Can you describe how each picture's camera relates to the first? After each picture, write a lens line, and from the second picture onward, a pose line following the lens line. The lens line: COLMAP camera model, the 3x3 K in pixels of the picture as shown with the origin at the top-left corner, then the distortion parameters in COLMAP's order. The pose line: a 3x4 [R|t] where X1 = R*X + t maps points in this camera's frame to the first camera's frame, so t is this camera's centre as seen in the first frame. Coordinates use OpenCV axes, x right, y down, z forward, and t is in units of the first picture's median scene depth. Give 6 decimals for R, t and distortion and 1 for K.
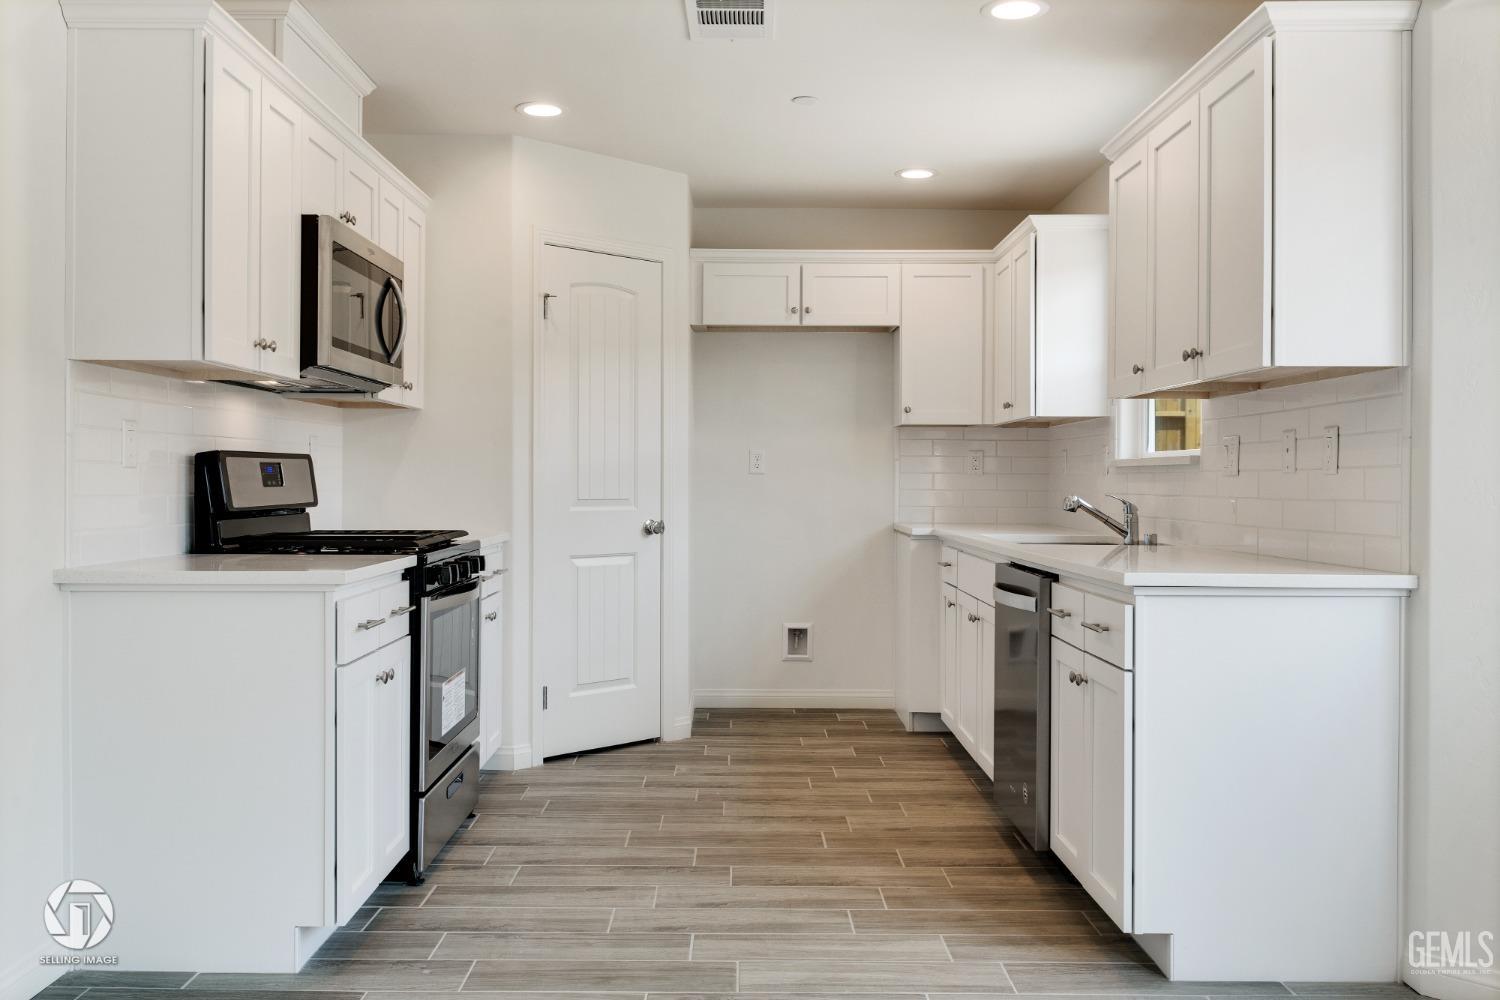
lens RADIAL K [[1275.3, 0, 698.6], [0, 1275.3, 490.5], [0, 0, 1]] dist [0.012057, -0.011295]
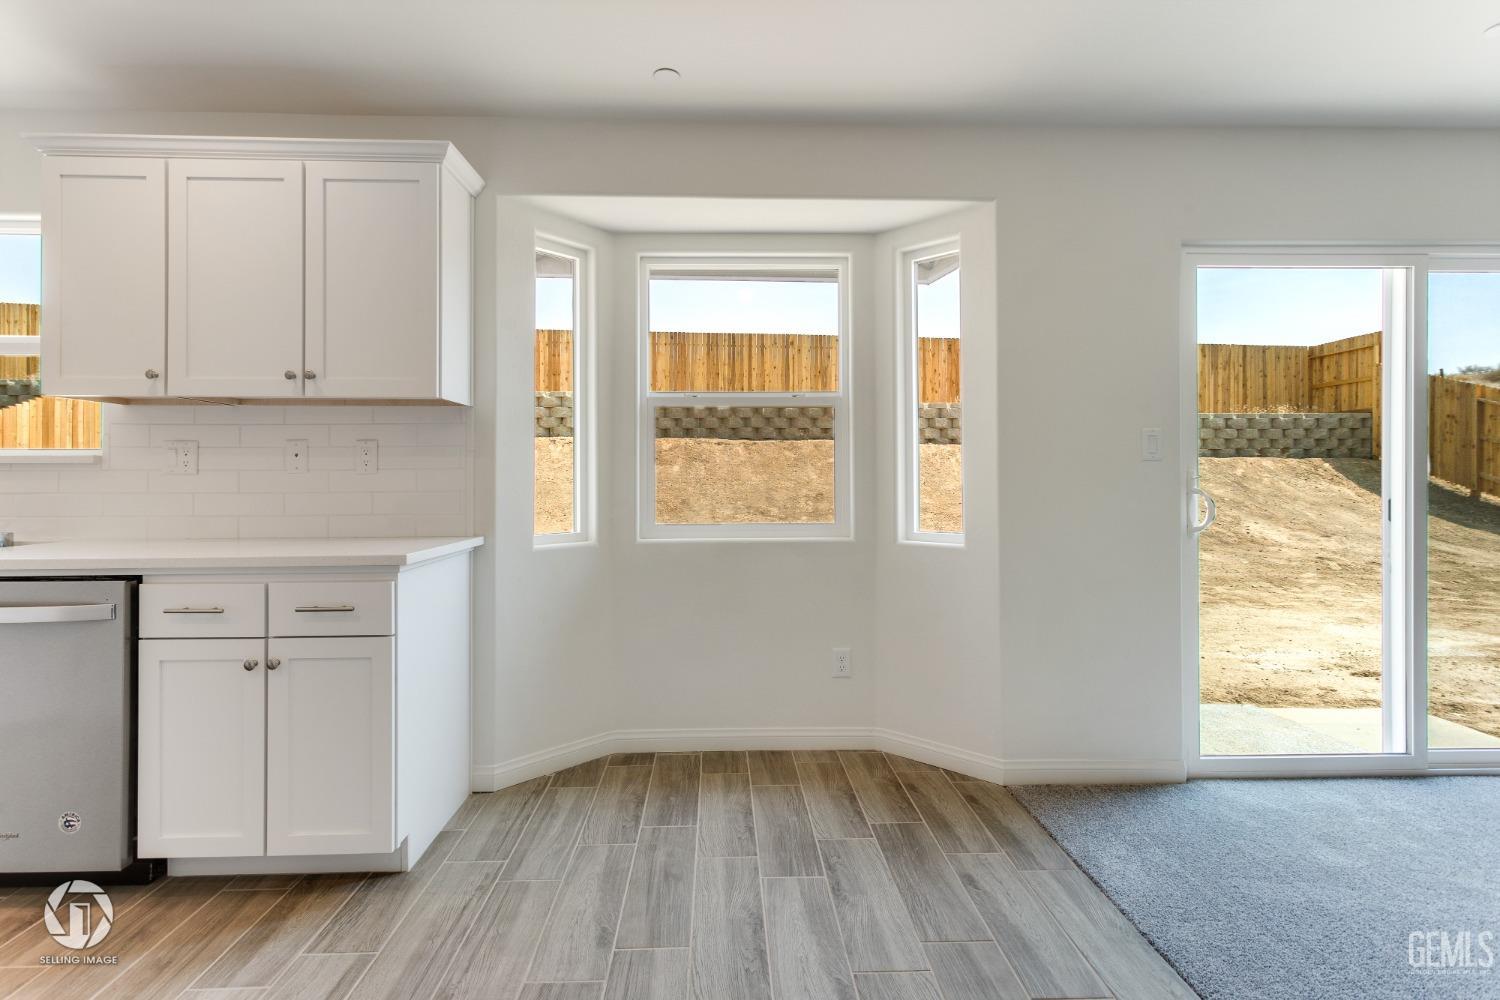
lens RADIAL K [[718.9, 0, 724.3], [0, 718.9, 477.5], [0, 0, 1]] dist [0.010930, -0.000778]
pose [[-0.051258, -0.006879, 0.998662, -0.202043], [0.009606, 0.999927, 0.007381, -0.006508], [-0.998639, 0.009972, -0.051188, 0.397391]]
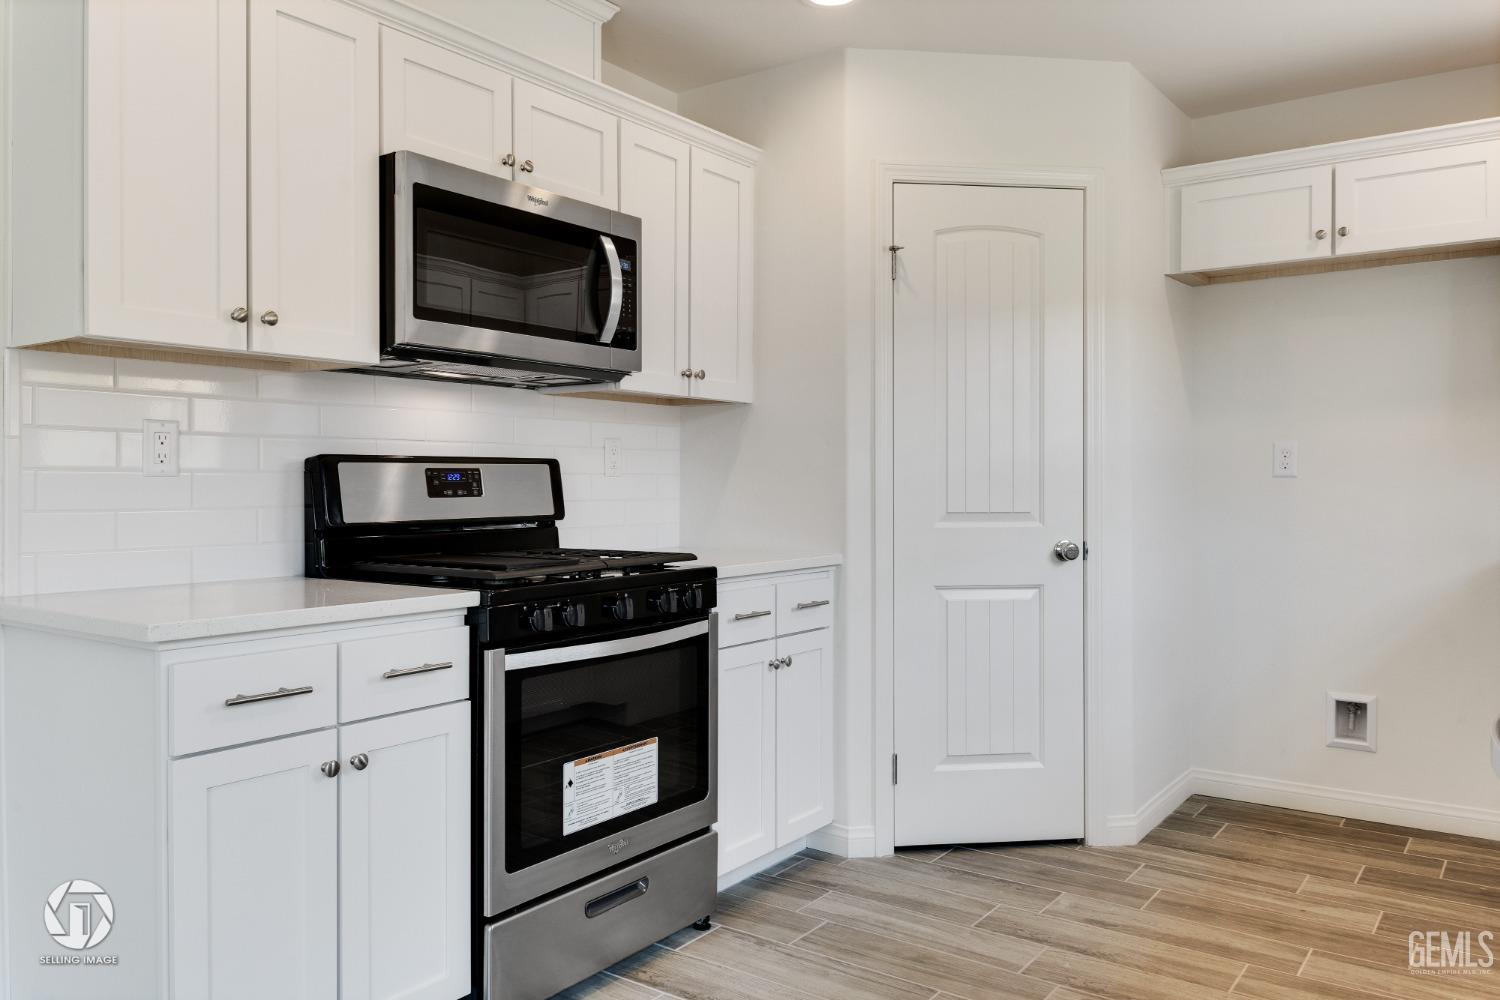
lens RADIAL K [[1093.8, 0, 750.5], [0, 1093.8, 492.3], [0, 0, 1]] dist [0.029466, -0.016335]
pose [[0.819259, -0.002009, -0.573420, 0.185310], [-0.000060, 0.999994, -0.003589, -0.002818], [0.573424, 0.002975, 0.819254, 0.396878]]
